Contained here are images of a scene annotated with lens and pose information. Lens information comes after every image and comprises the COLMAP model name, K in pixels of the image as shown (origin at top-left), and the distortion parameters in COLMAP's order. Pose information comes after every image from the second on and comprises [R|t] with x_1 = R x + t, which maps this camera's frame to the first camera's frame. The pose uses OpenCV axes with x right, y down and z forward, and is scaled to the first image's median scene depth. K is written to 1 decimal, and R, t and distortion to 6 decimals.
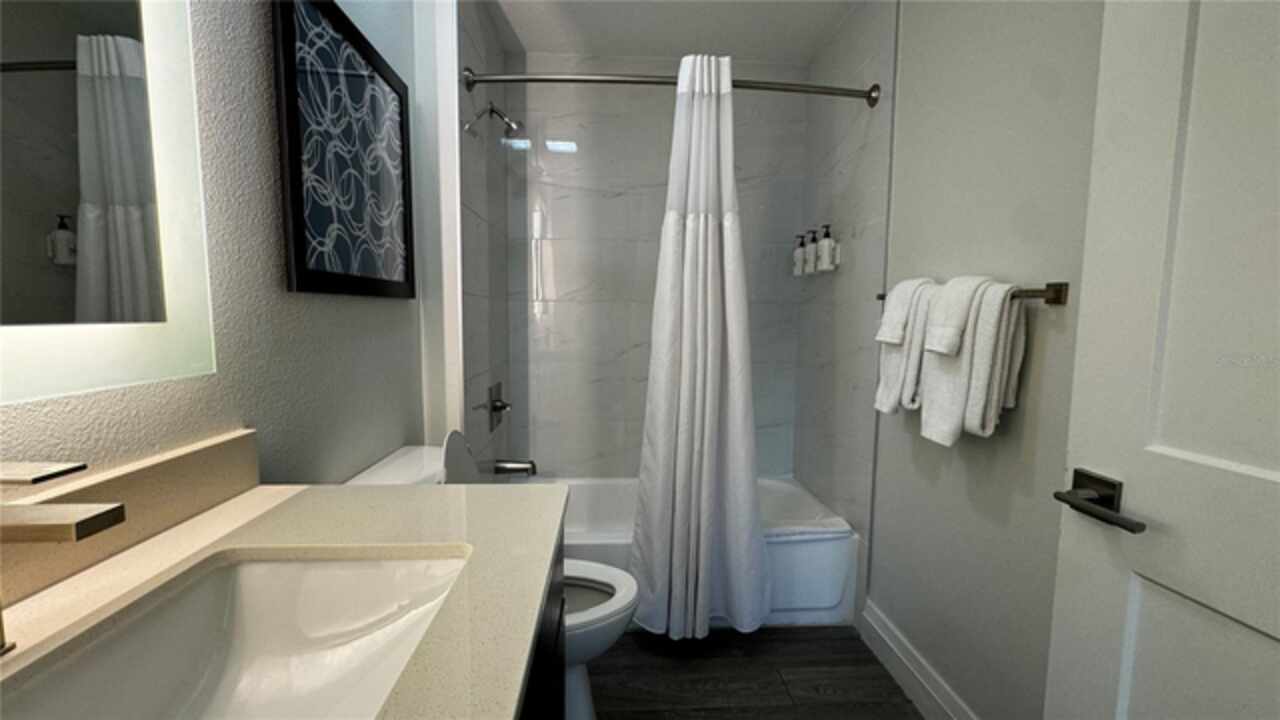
lens RADIAL K [[513.6, 0, 641.3], [0, 513.6, 364.5], [0, 0, 1]] dist [-0.000488, 0.000026]
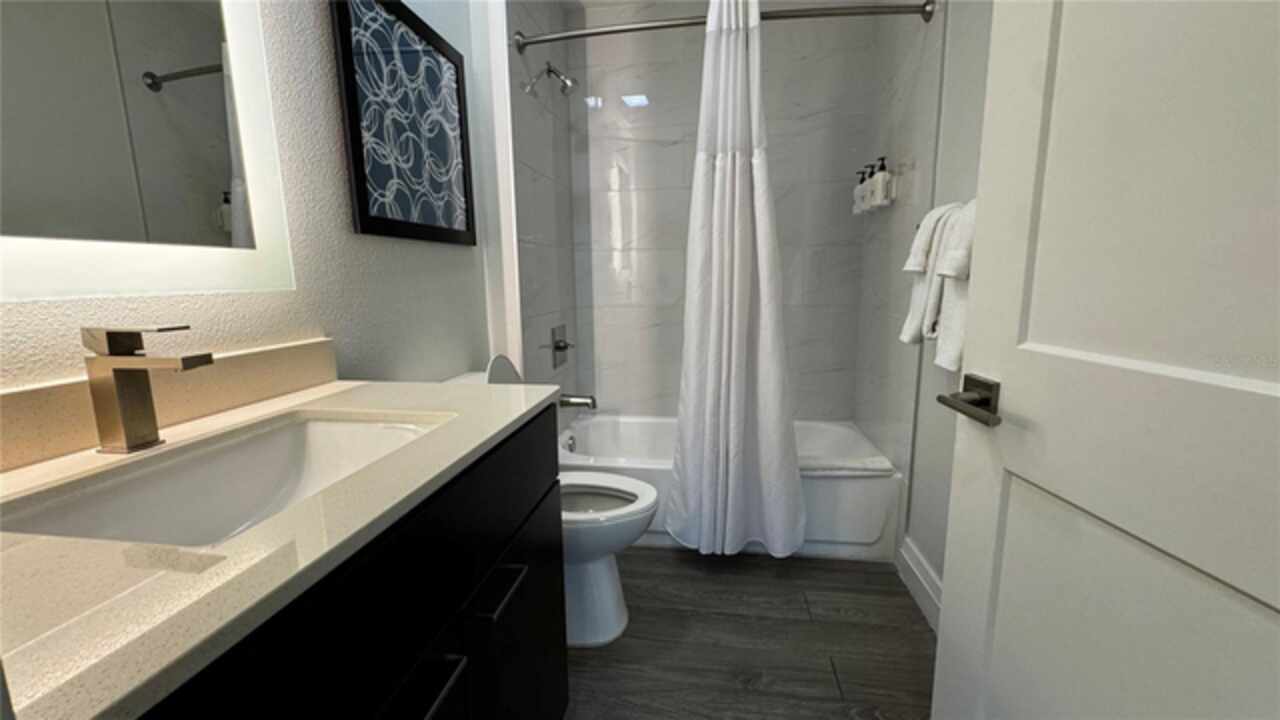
lens RADIAL K [[513.6, 0, 641.3], [0, 513.6, 364.5], [0, 0, 1]] dist [-0.000488, 0.000026]
pose [[0.978341, 0.010656, -0.206726, 0.184971], [0.004429, 0.997368, 0.072368, 0.062955], [0.206953, -0.071716, 0.975719, -0.079383]]
